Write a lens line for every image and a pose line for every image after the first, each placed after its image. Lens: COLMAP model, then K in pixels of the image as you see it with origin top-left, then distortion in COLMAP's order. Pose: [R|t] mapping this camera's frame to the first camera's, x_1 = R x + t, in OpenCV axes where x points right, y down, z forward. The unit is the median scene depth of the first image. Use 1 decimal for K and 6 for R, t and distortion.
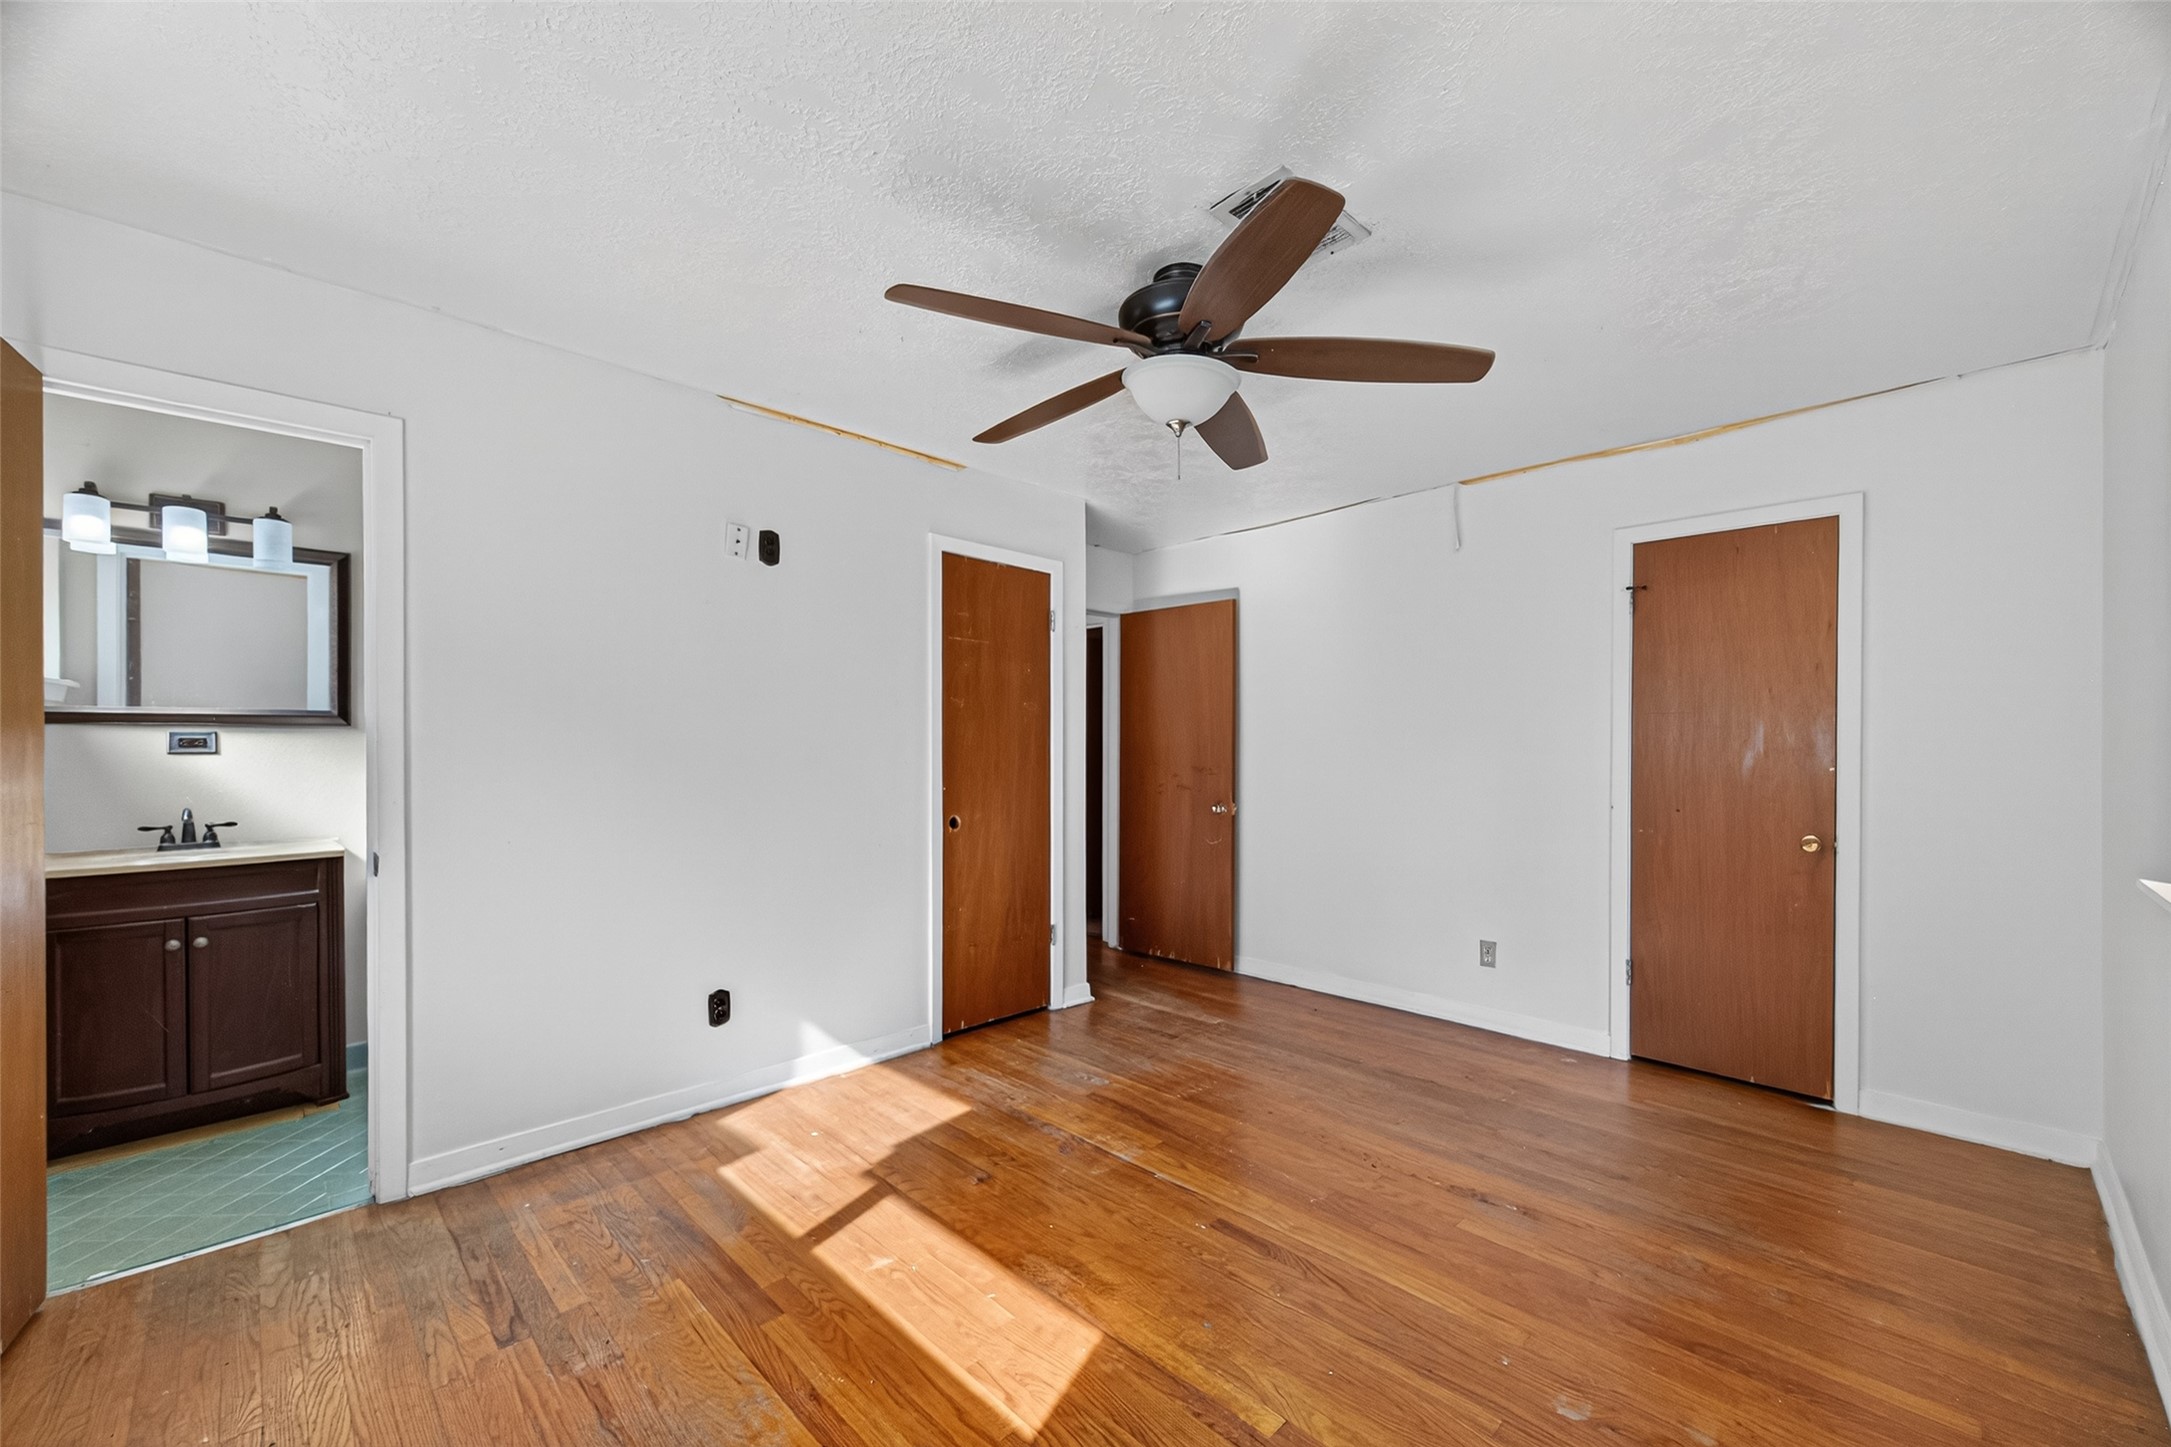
lens RADIAL K [[862.4, 0, 1082.4], [0, 862.4, 767.0], [0, 0, 1]] dist [-0.000966, -0.000229]
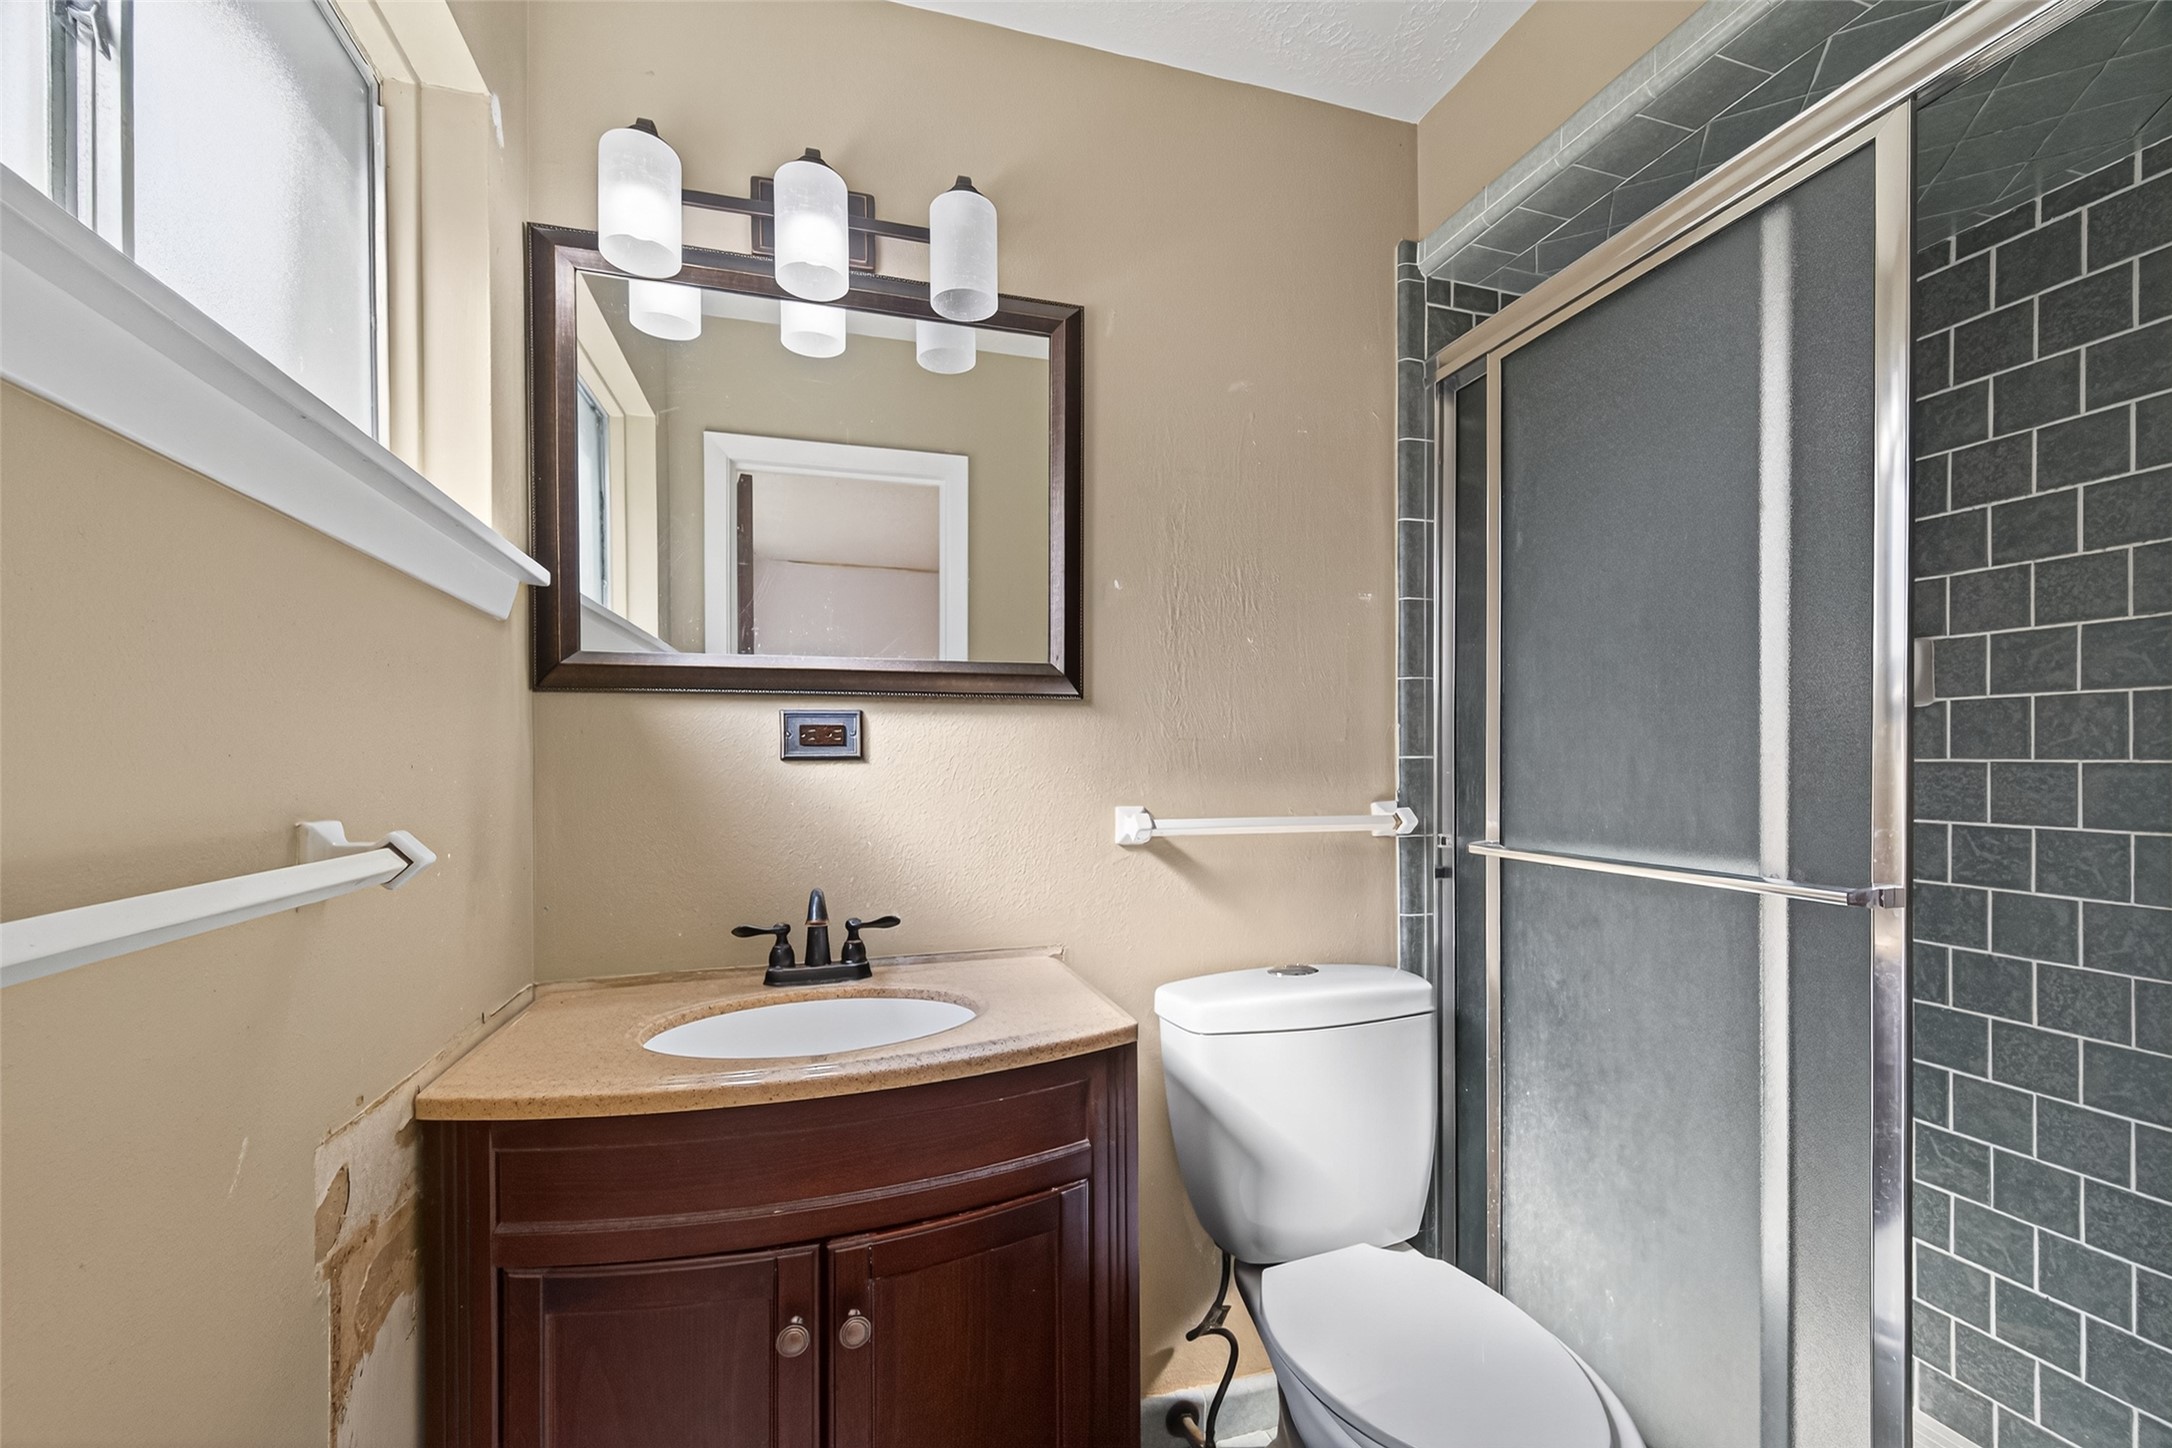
lens RADIAL K [[840.6, 0, 1095.0], [0, 840.6, 778.3], [0, 0, 1]] dist [0.001166, -0.000230]
pose [[0.896502, 0.006809, -0.442988, -0.718215], [-0.002448, 0.999943, 0.010416, -0.011143], [0.443034, -0.008253, 0.896467, 0.676389]]
